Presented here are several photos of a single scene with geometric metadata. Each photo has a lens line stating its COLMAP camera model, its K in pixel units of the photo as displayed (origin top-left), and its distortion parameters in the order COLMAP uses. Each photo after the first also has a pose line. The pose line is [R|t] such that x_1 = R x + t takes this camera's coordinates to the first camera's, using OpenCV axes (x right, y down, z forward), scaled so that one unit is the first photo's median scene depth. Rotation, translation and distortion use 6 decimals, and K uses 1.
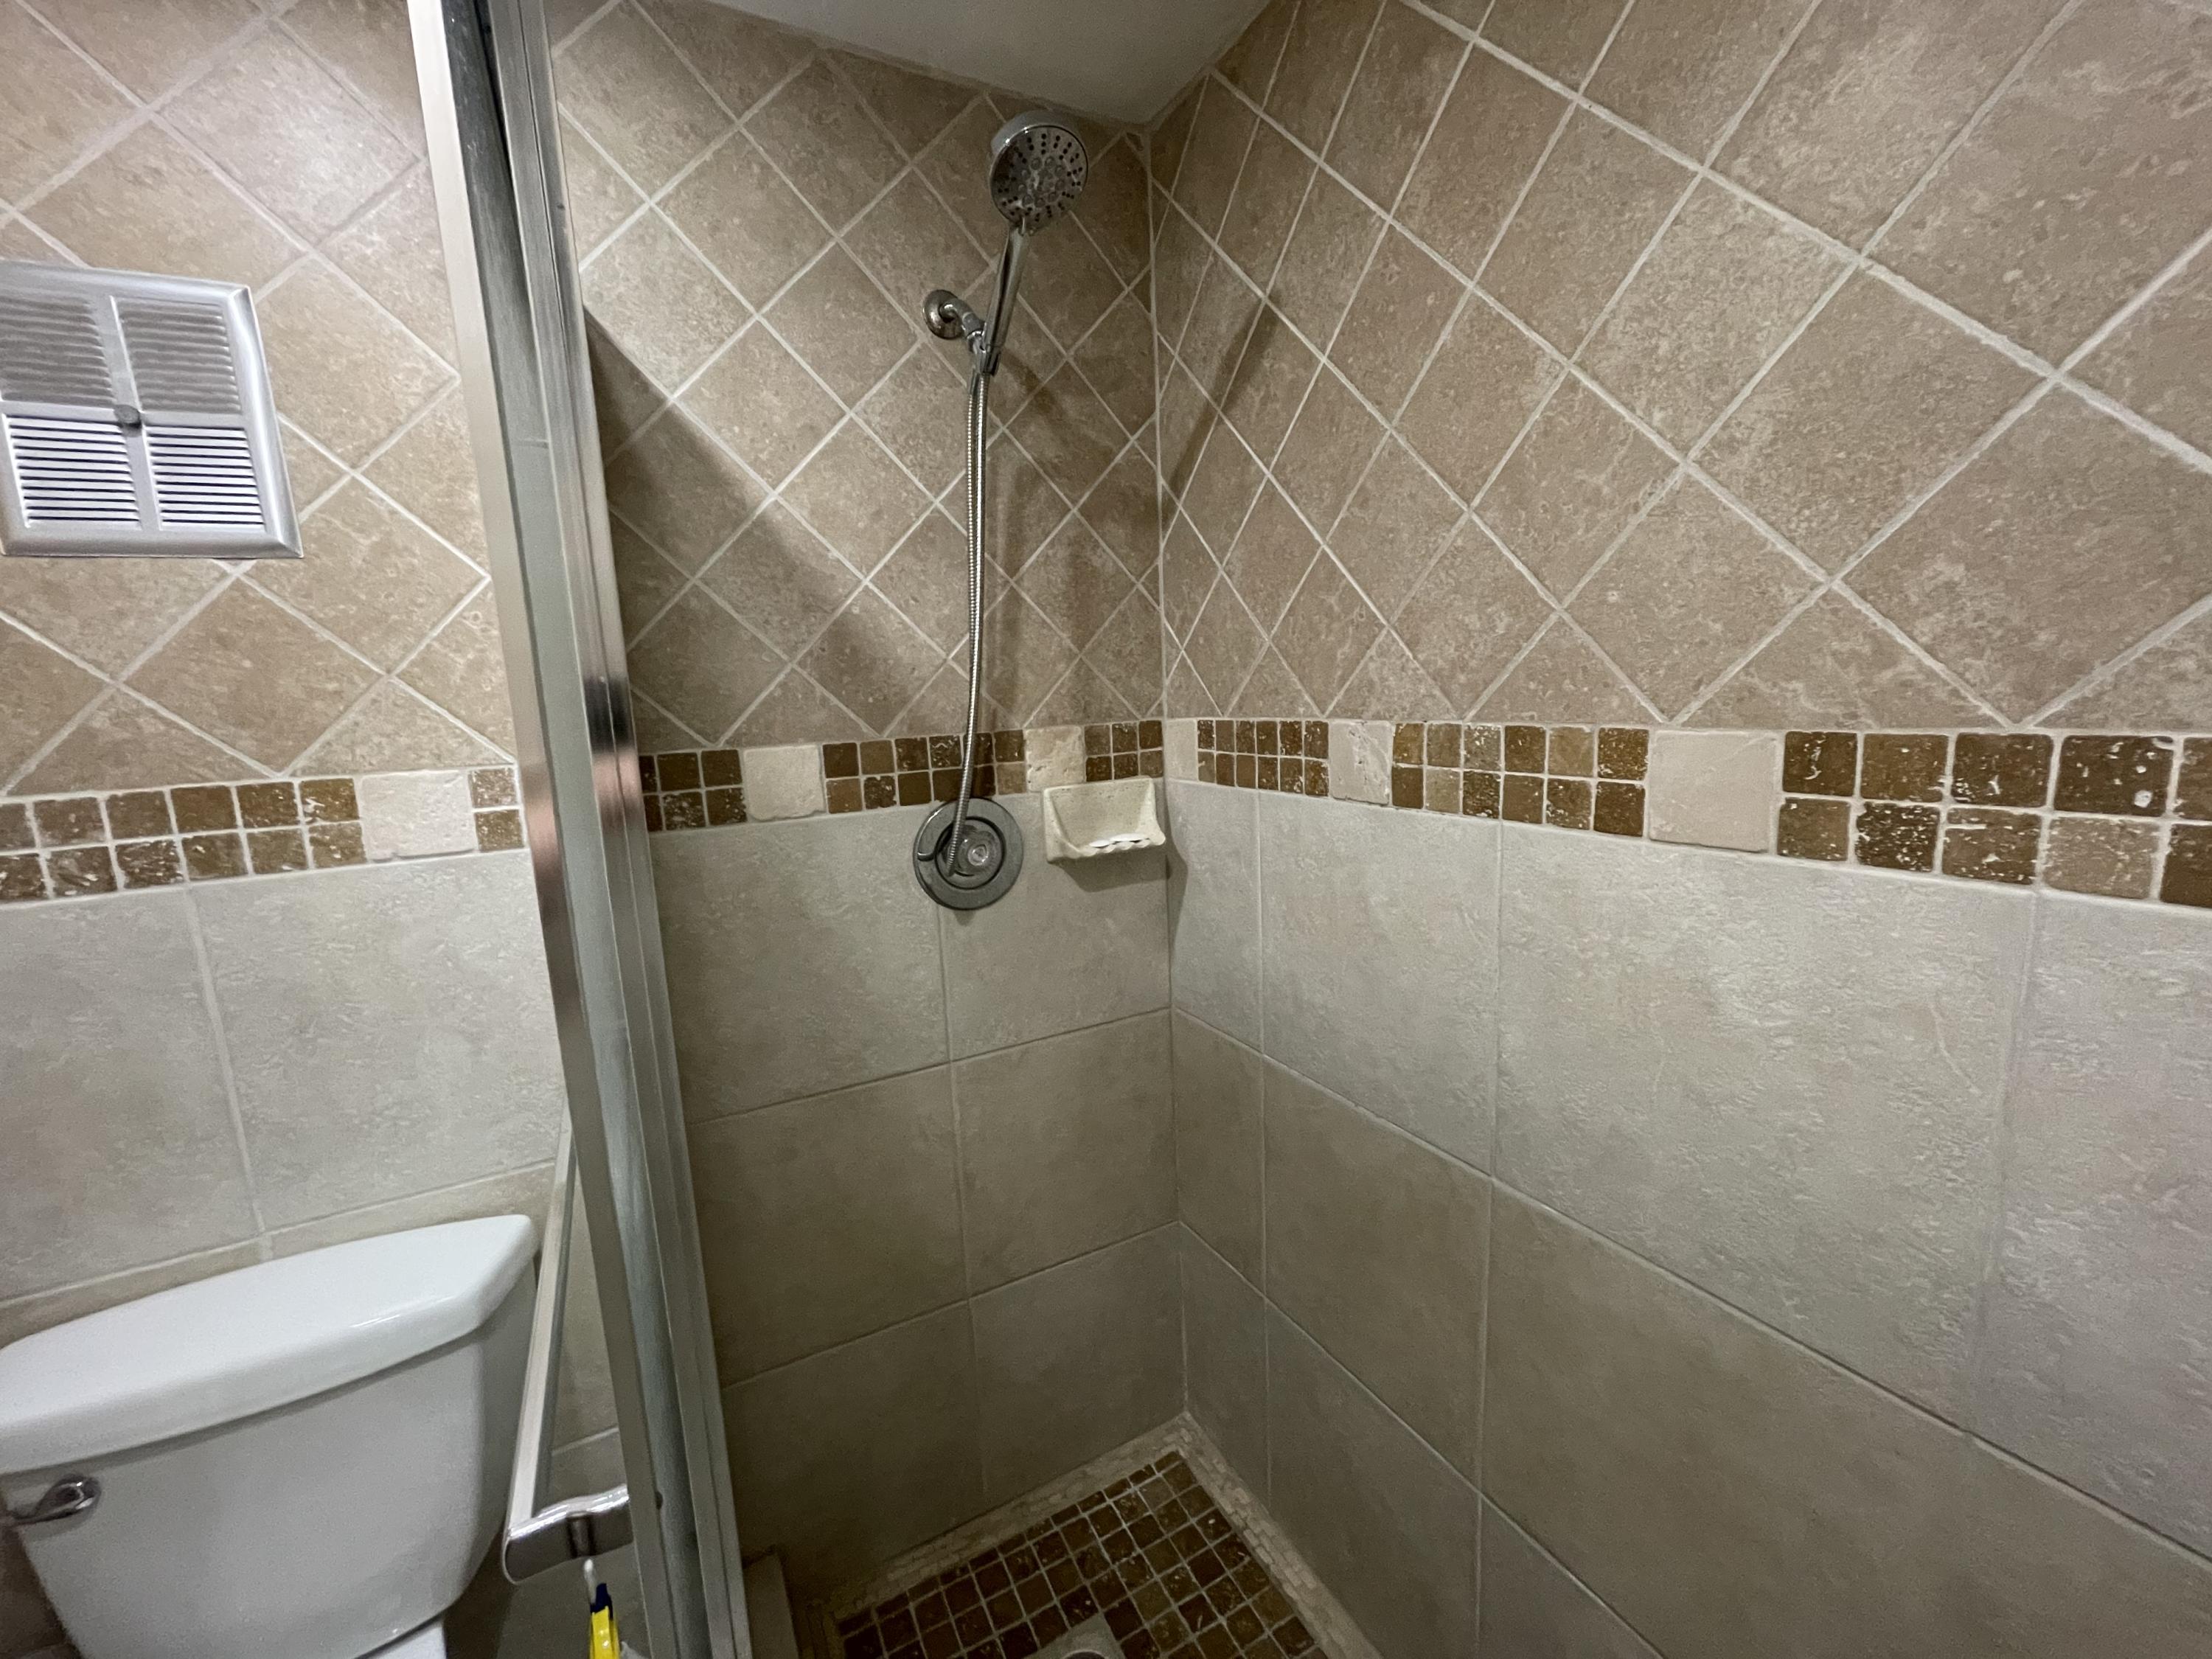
lens RADIAL K [[894.9, 0, 1103.8], [0, 894.9, 834.0], [0, 0, 1]] dist [-0.002054, 0.000183]
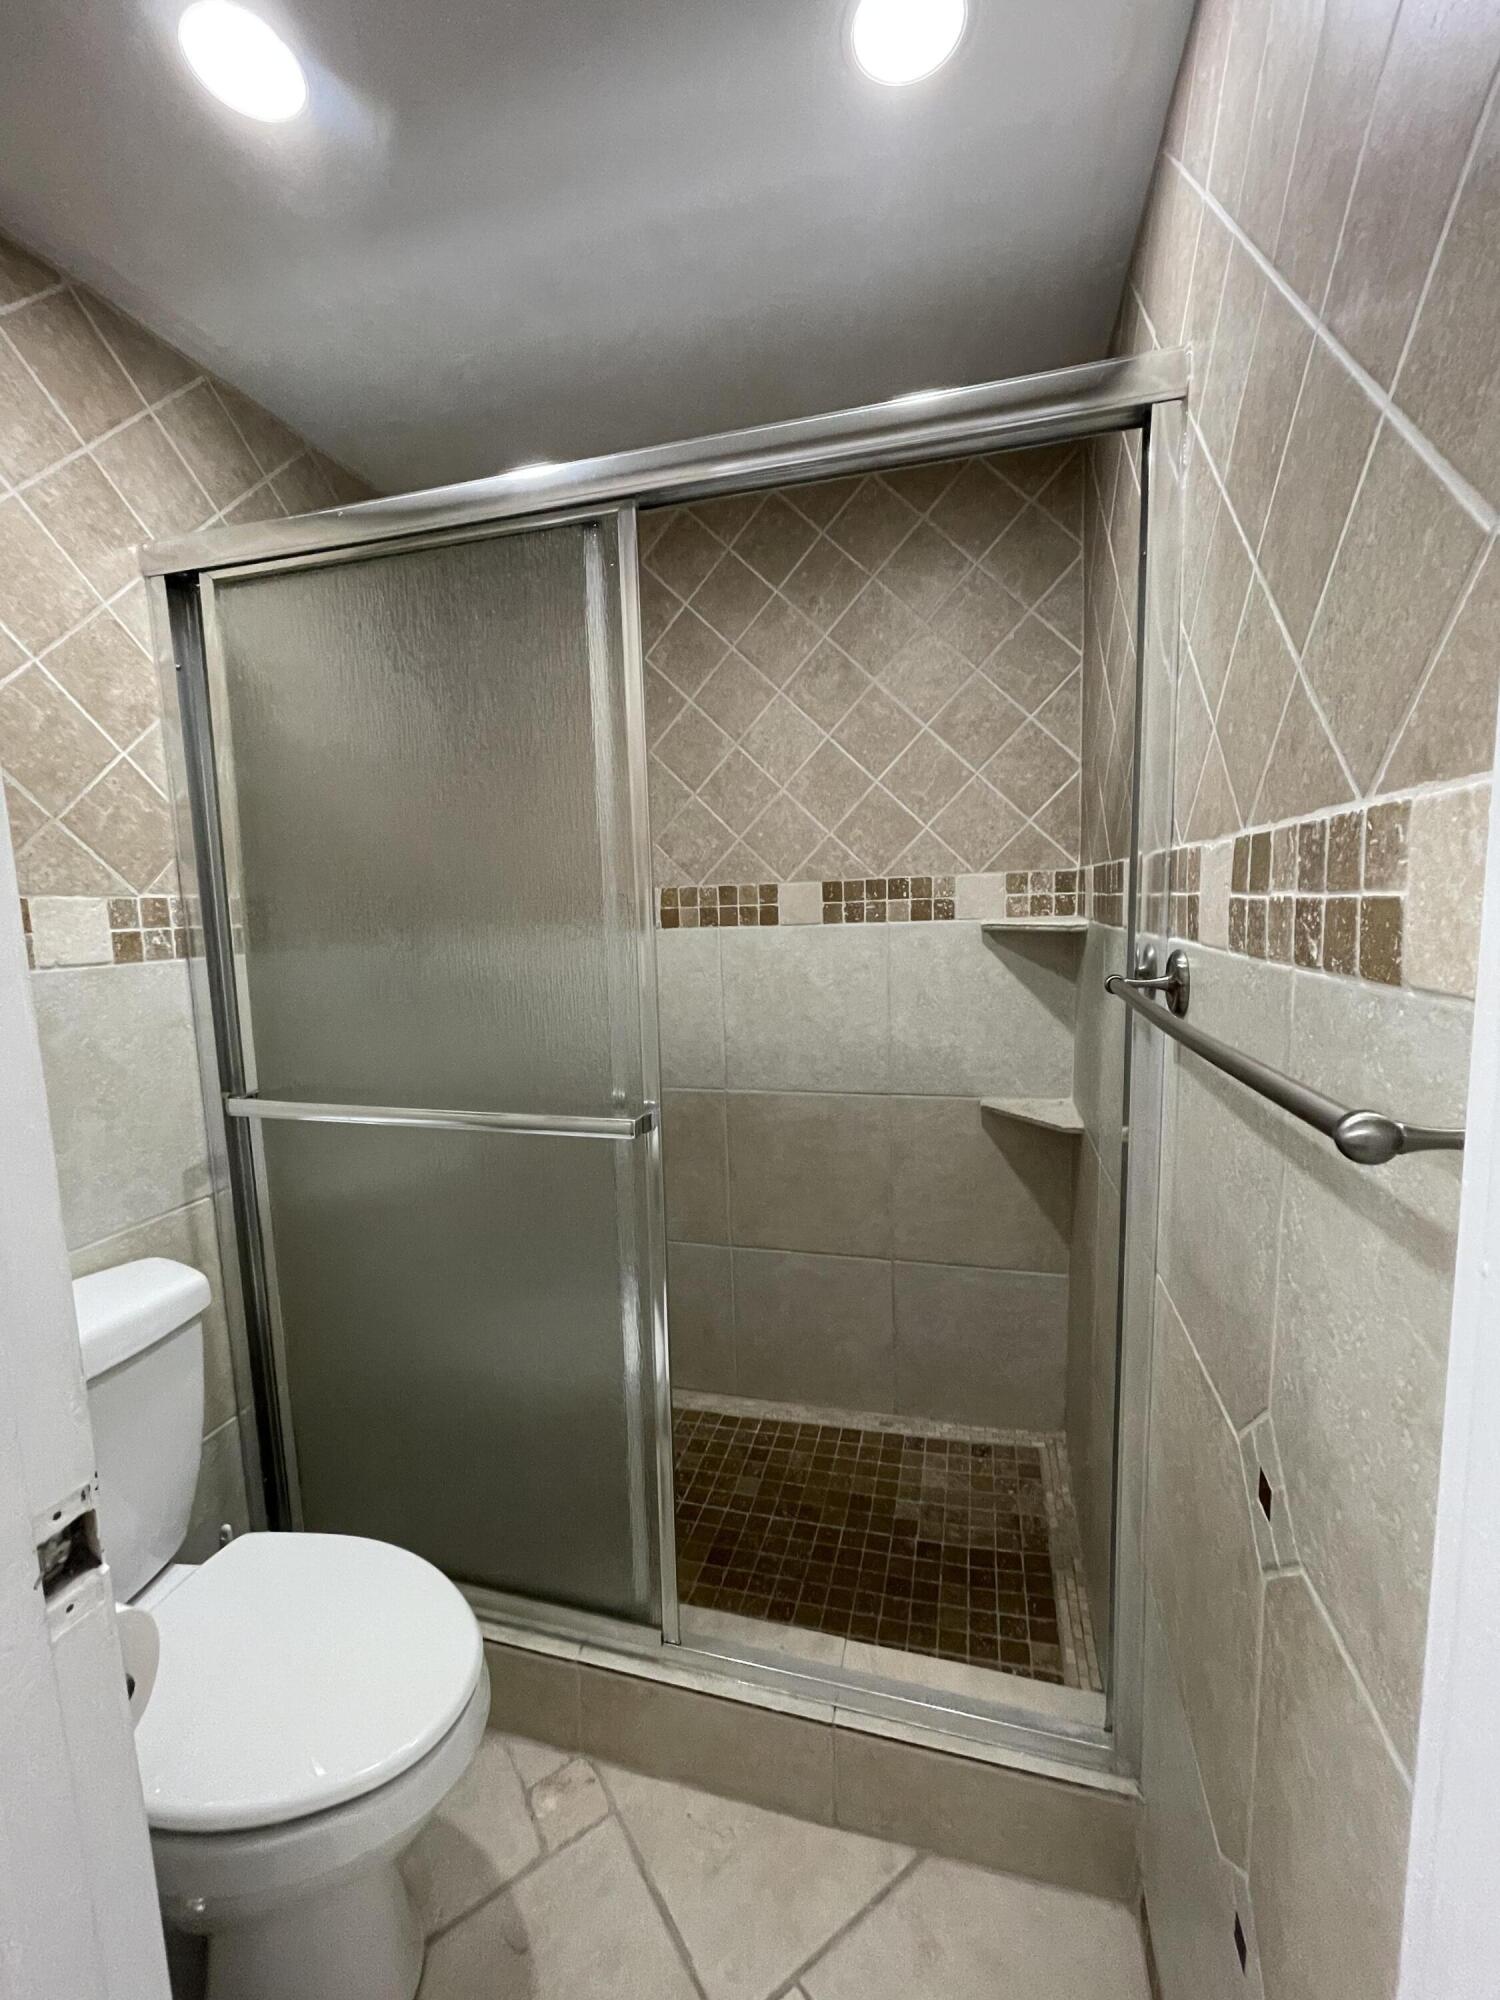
lens RADIAL K [[809.1, 0, 752.3], [0, 809.1, 1005.0], [0, 0, 1]] dist [-0.002054, 0.000183]
pose [[0.686803, -0.067931, 0.723662, -1.016033], [0.122231, 0.992238, -0.022863, 0.240450], [-0.716492, 0.104156, 0.689776, -0.485415]]
